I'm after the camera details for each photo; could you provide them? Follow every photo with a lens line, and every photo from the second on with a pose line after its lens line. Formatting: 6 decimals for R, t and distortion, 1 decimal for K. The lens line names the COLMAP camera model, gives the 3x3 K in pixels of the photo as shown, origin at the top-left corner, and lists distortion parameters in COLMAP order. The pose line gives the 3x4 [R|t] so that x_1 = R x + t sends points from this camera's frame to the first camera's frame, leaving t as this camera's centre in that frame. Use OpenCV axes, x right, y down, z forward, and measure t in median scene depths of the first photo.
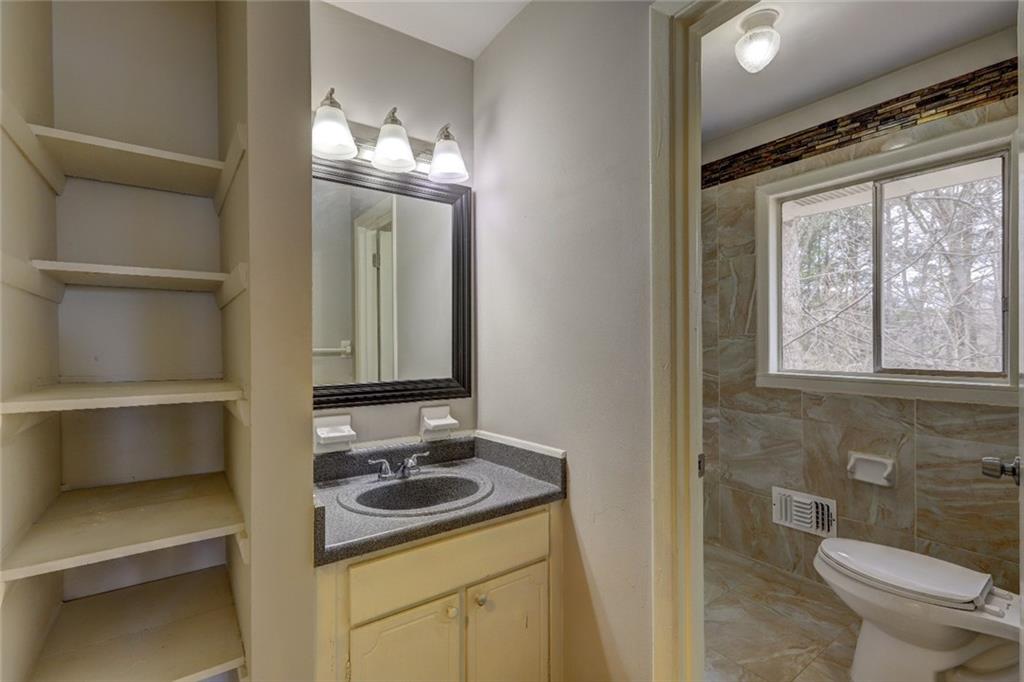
lens RADIAL K [[464.5, 0, 510.1], [0, 464.5, 344.2], [0, 0, 1]] dist [0.001467, 0.000439]
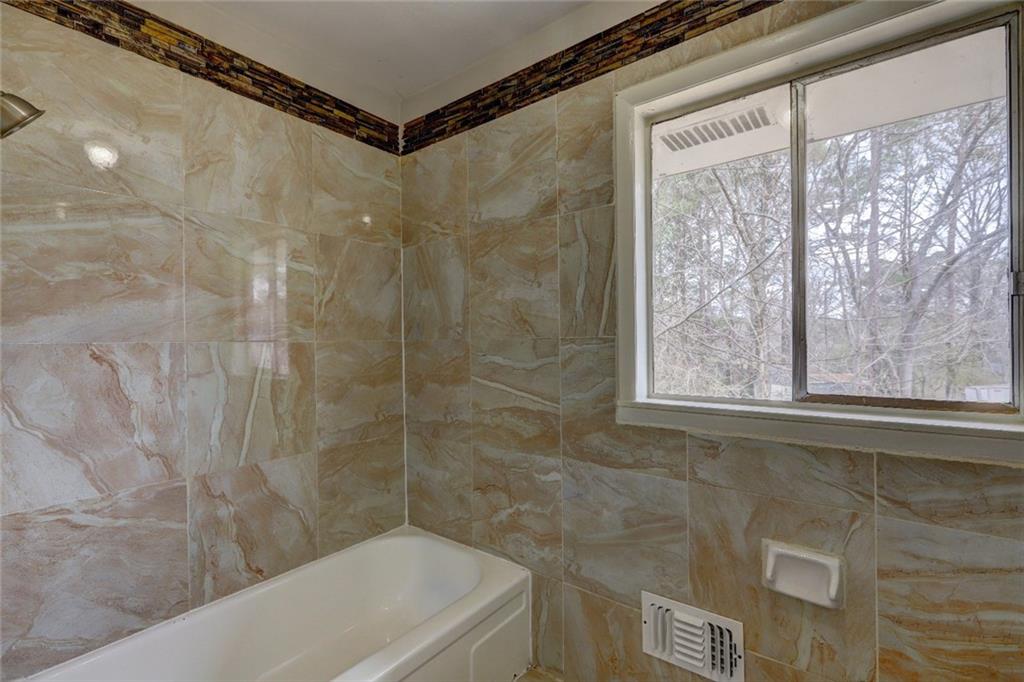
lens RADIAL K [[464.5, 0, 512.8], [0, 464.5, 342.9], [0, 0, 1]] dist [0.001467, 0.000439]
pose [[0.959367, -0.000598, 0.282162, 0.243798], [0.003634, 0.999941, -0.010237, -0.008013], [-0.282139, 0.010846, 0.959312, 0.484278]]
